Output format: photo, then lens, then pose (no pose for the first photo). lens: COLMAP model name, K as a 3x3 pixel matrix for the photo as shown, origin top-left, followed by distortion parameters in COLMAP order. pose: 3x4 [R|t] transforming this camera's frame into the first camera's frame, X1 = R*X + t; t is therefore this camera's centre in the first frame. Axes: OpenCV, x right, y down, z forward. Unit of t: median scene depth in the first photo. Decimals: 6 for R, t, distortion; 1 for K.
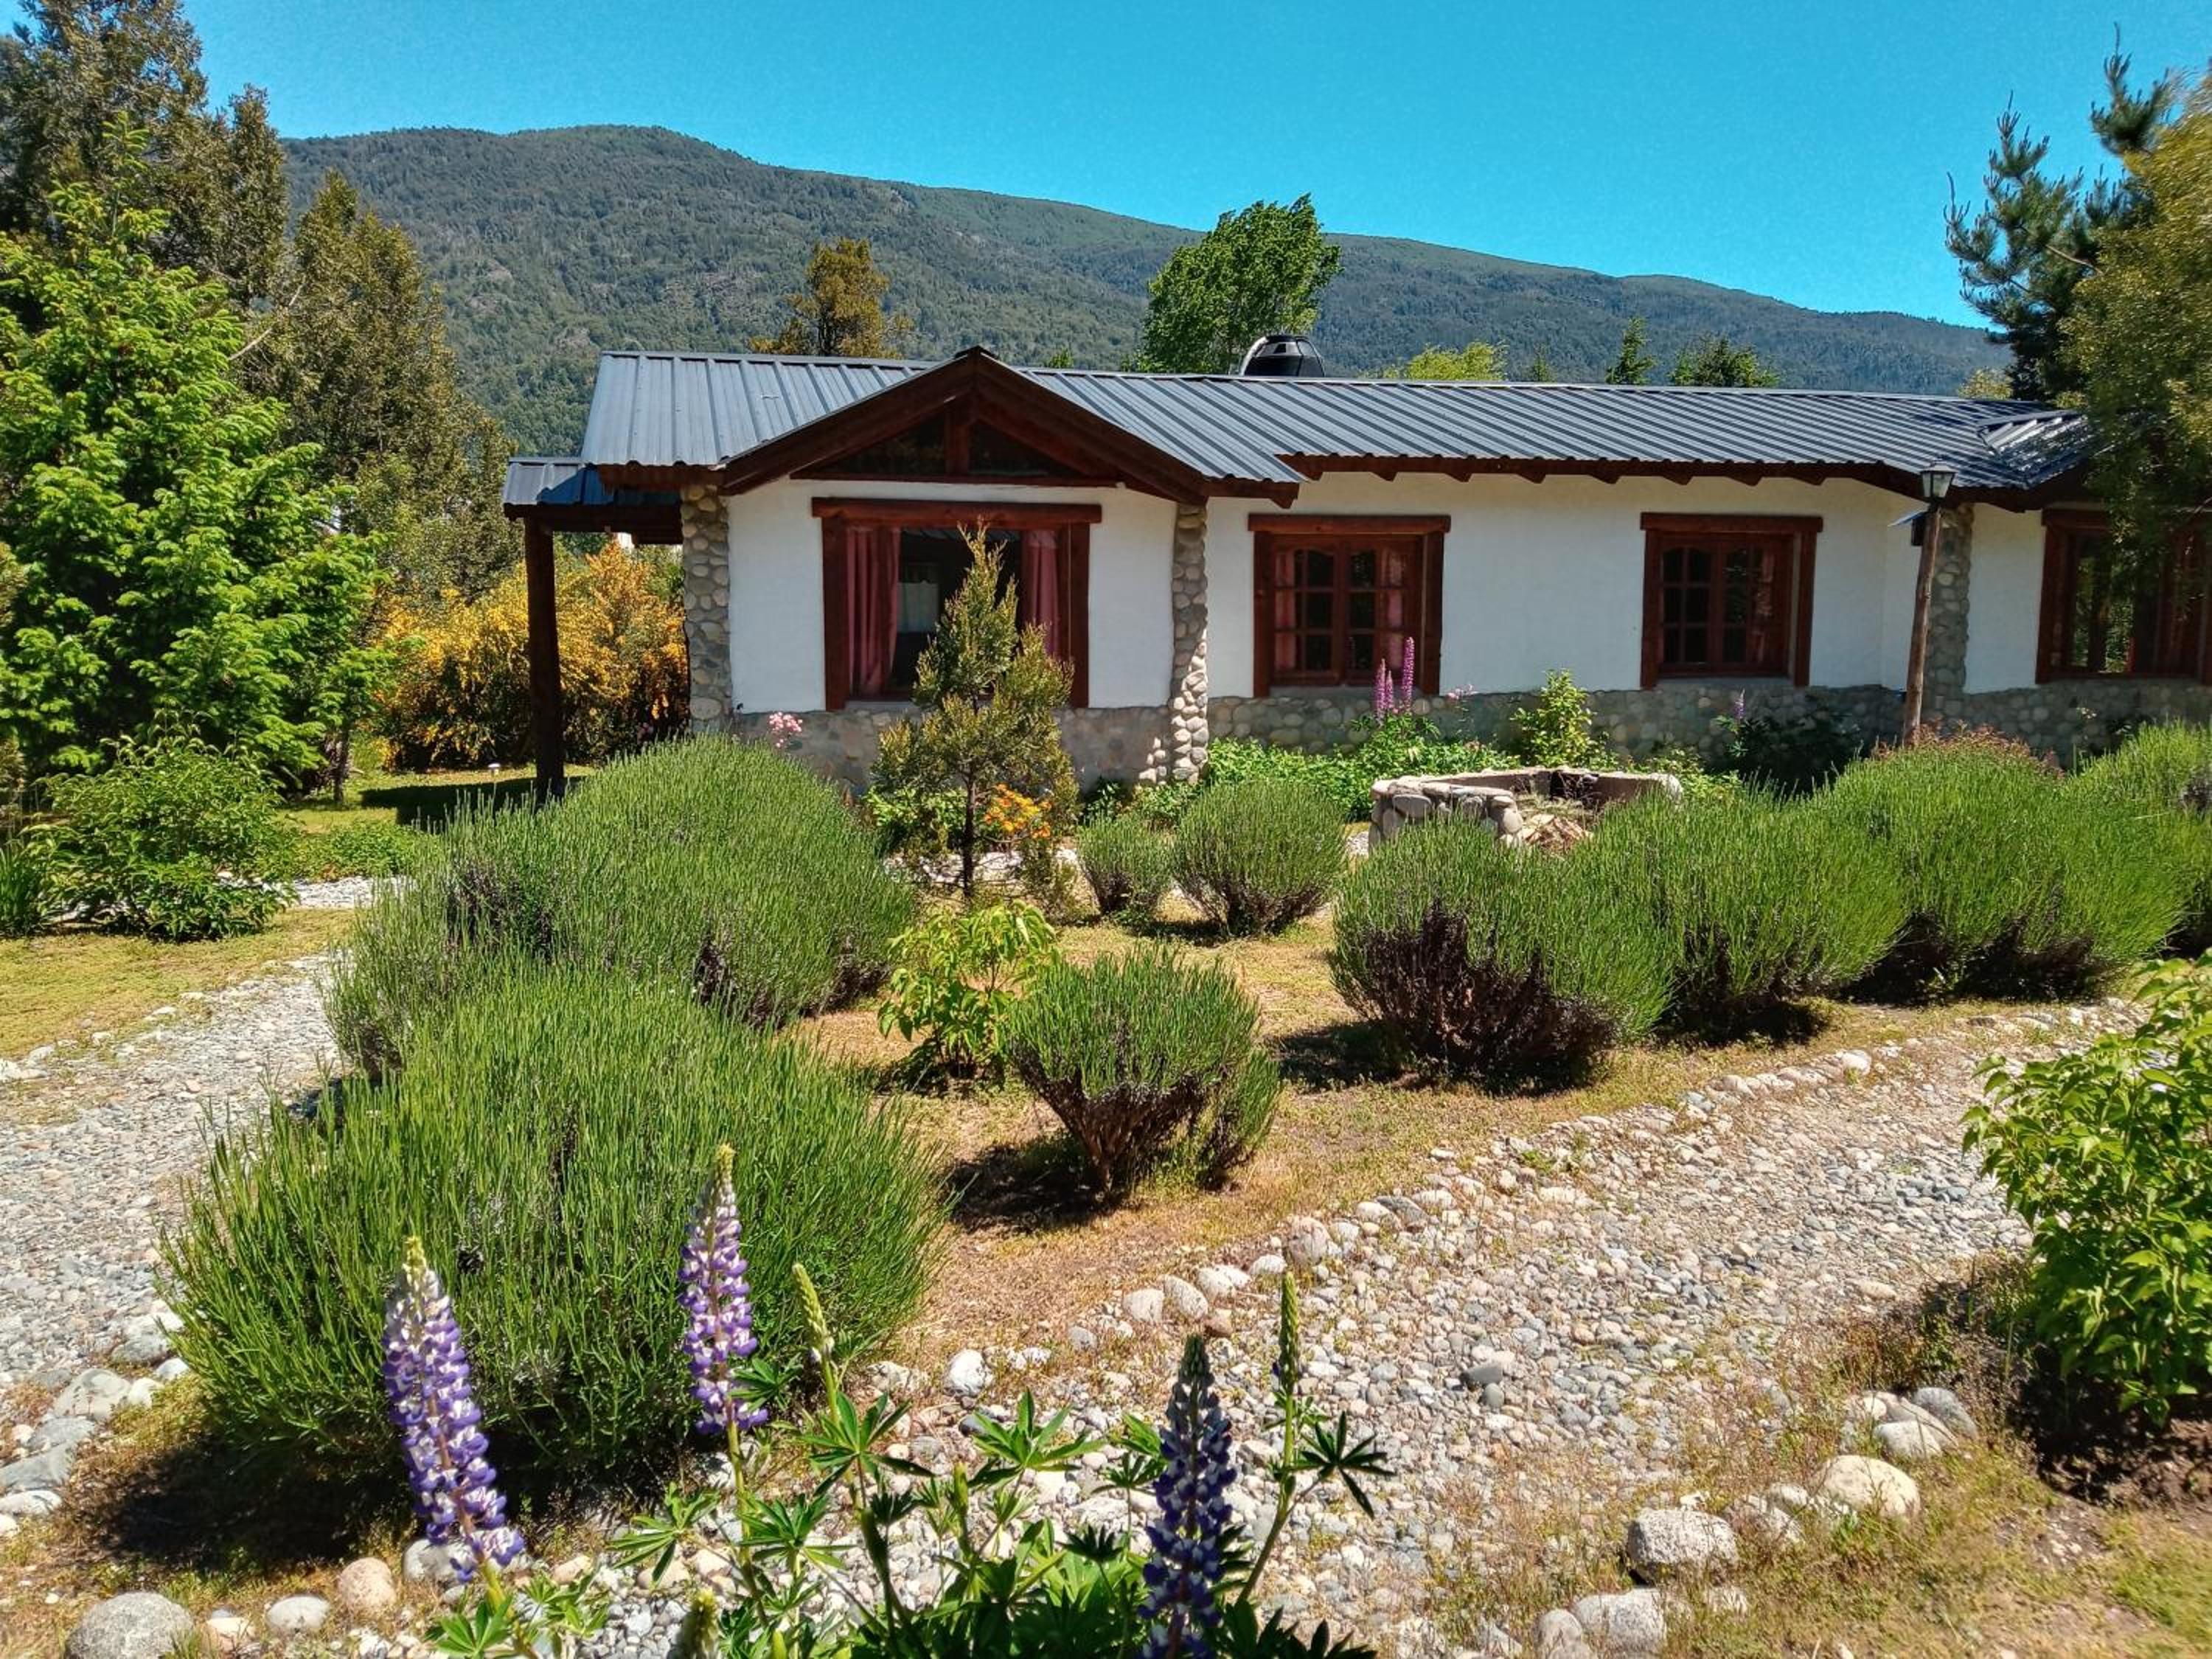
lens RADIAL K [[1672.5, 0, 1106.0], [0, 1672.5, 829.5], [0, 0, 1]] dist [0.100044, -0.163255]
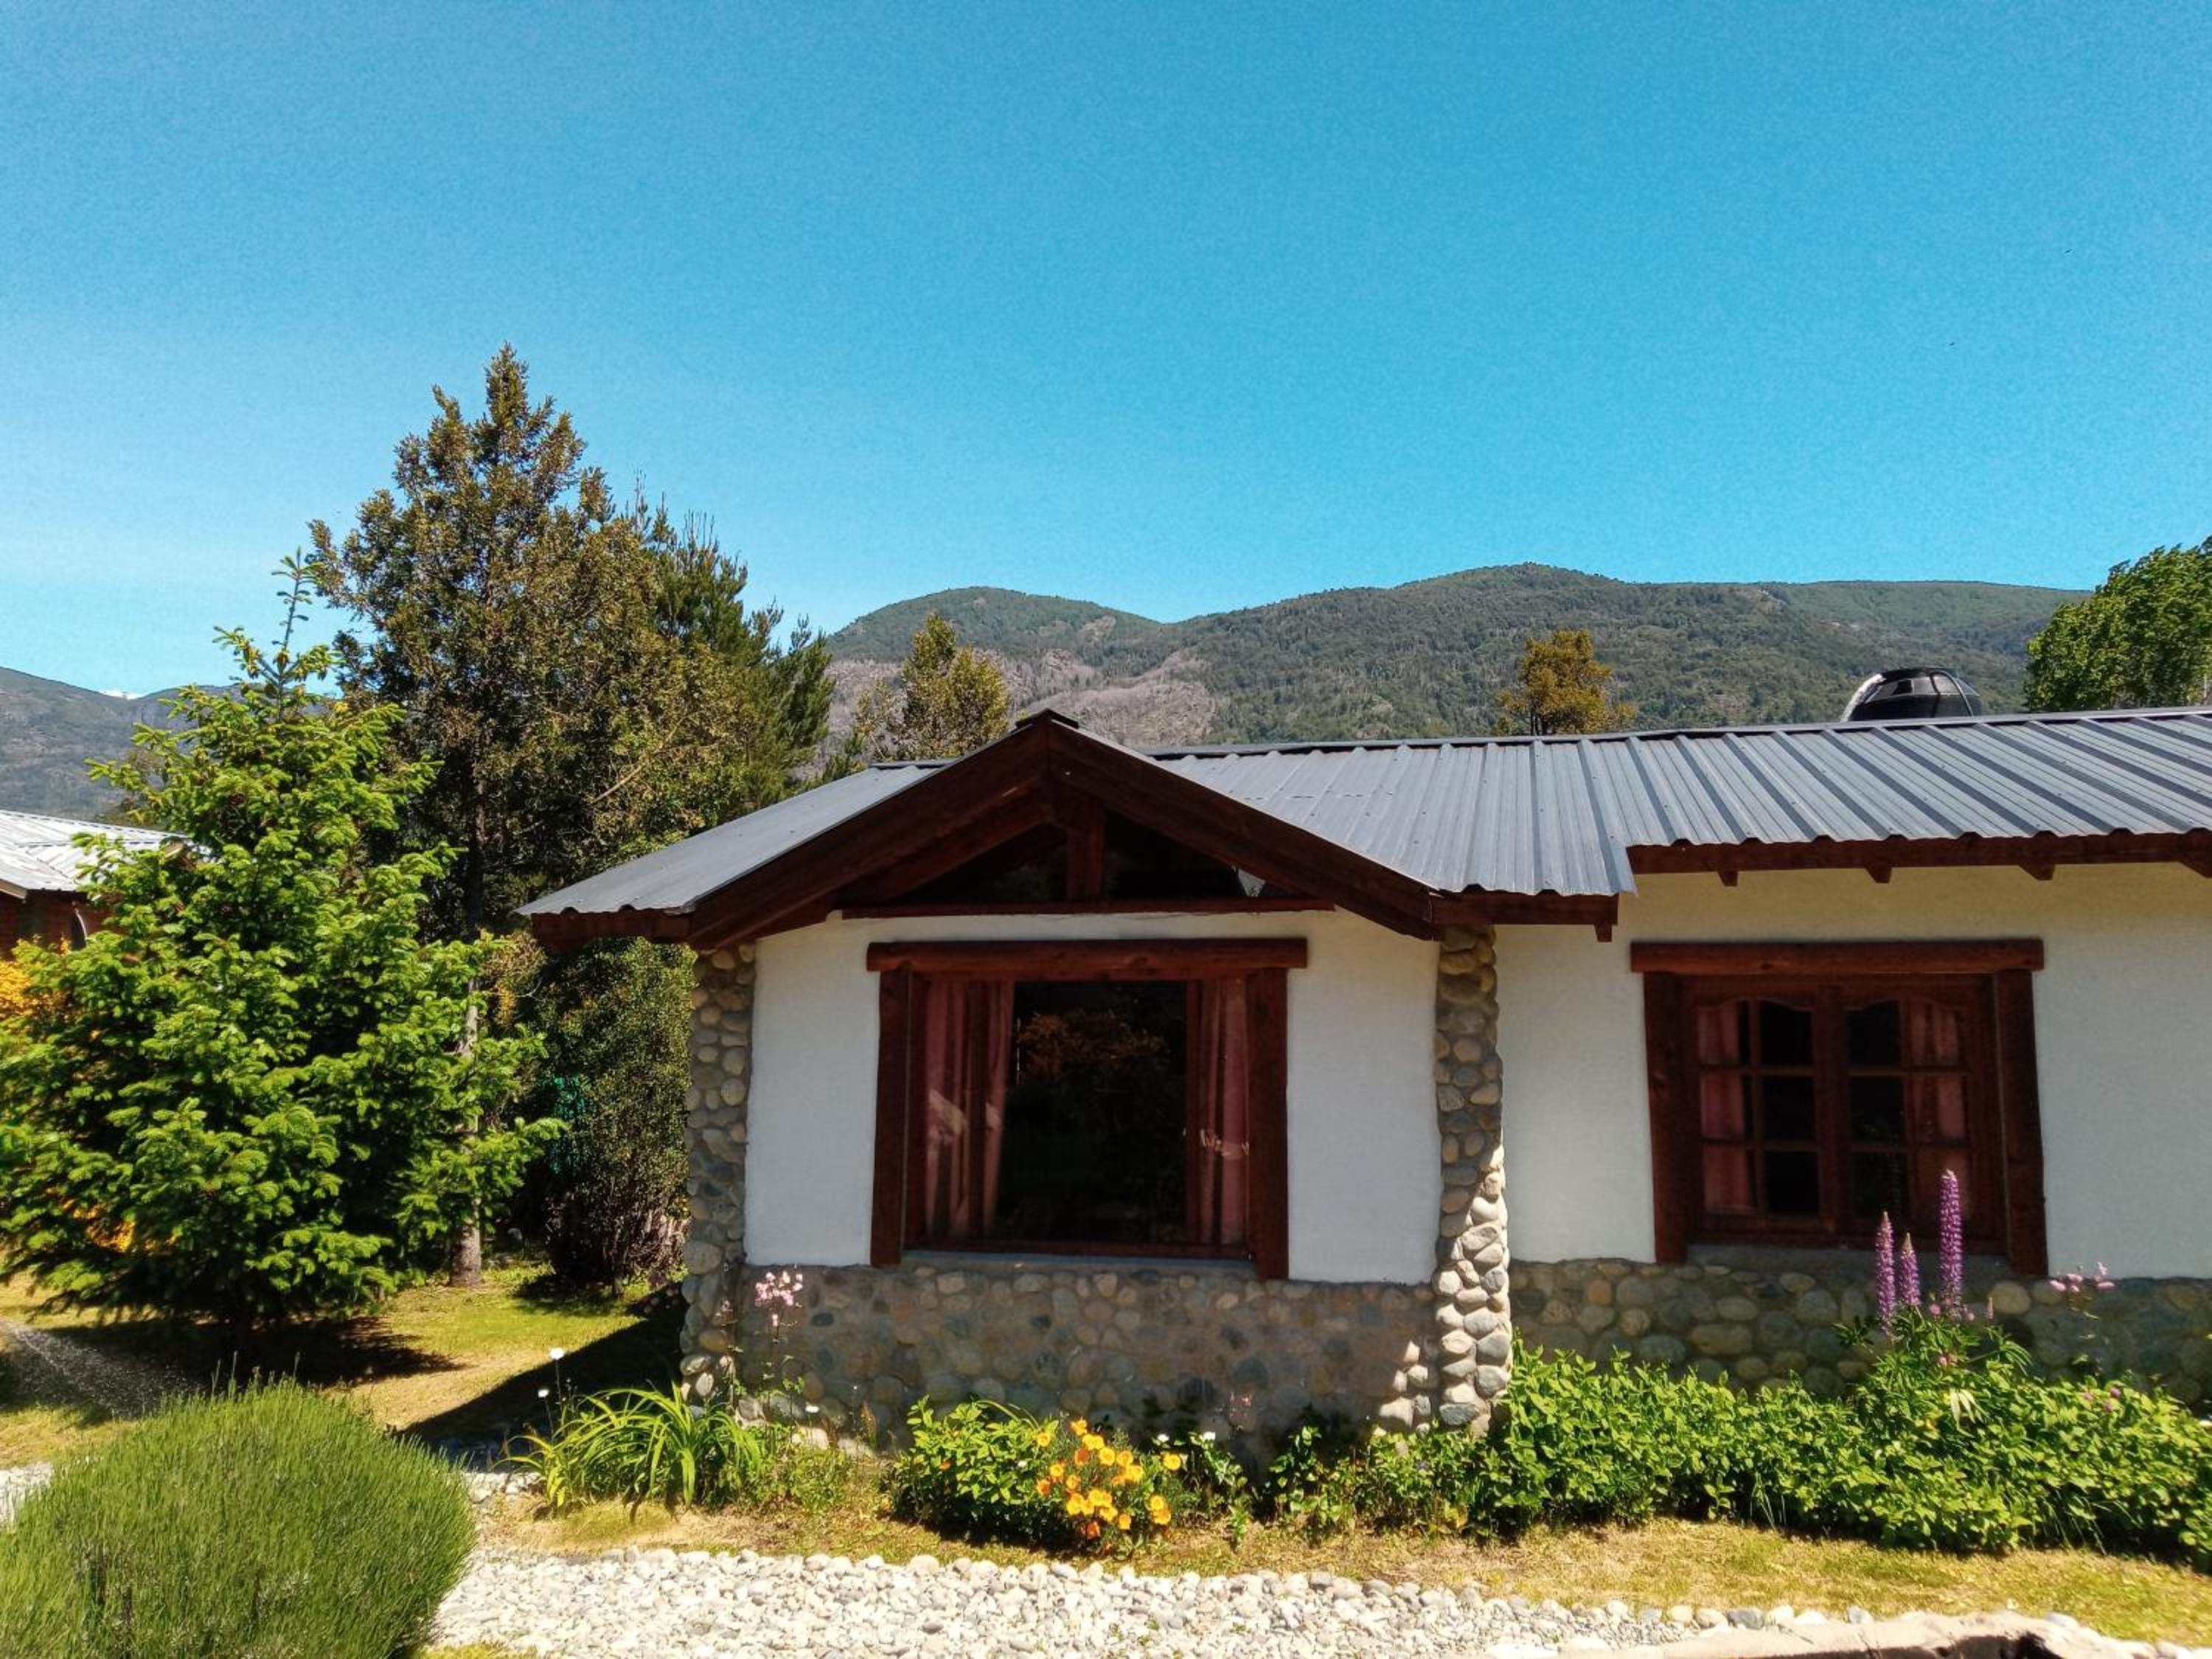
lens RADIAL K [[1668.6, 0, 1133.3], [0, 1668.6, 815.5], [0, 0, 1]] dist [0.051573, -0.094929]
pose [[0.880852, -0.056156, -0.470050, 0.201634], [-0.058982, 0.972183, -0.226676, -0.084540], [0.469704, 0.227392, 0.853036, 0.388933]]
